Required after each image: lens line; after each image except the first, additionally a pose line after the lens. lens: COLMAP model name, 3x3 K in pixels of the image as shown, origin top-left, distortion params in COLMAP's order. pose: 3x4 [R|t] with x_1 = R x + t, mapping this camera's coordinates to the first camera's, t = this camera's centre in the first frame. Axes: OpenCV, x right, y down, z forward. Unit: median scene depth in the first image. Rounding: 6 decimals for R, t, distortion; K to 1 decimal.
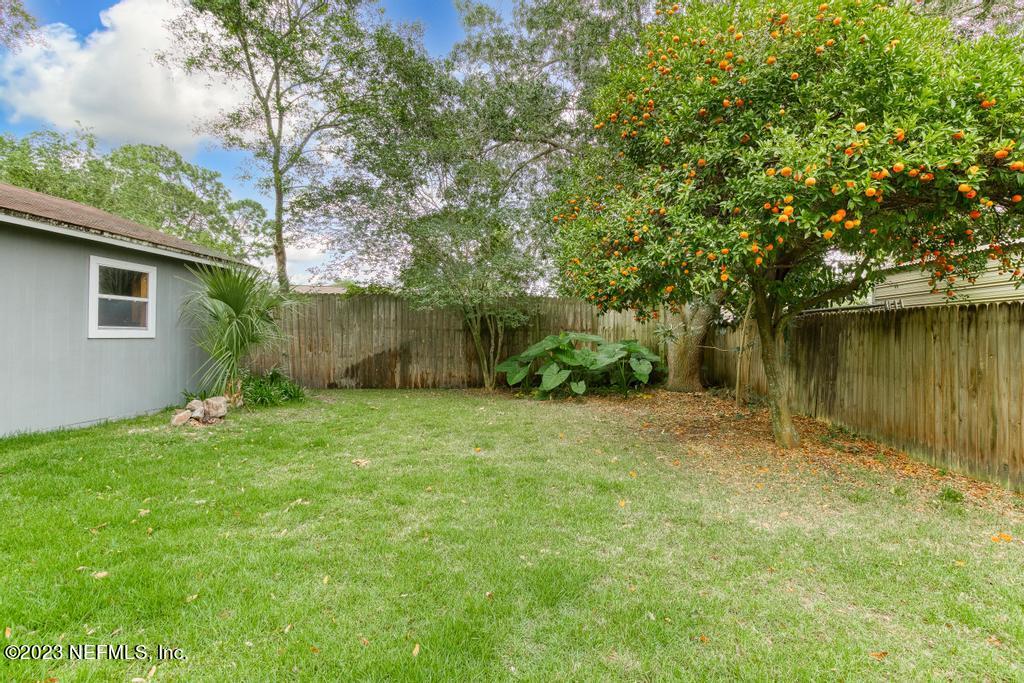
lens RADIAL K [[487.7, 0, 530.6], [0, 487.7, 337.1], [0, 0, 1]] dist [-0.002548, -0.000517]
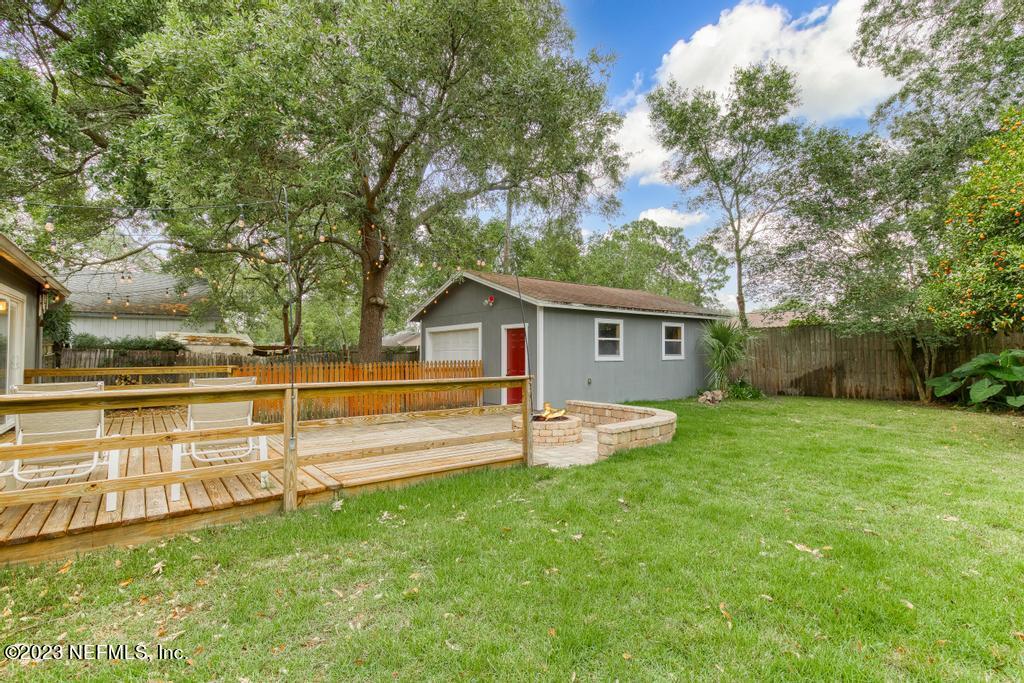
lens RADIAL K [[487.7, 0, 530.6], [0, 487.7, 337.1], [0, 0, 1]] dist [-0.002548, -0.000517]
pose [[0.651776, -0.047060, -0.756950, 0.183318], [0.014138, 0.998653, -0.049914, 0.000107], [0.758280, 0.021831, 0.651564, -0.440522]]
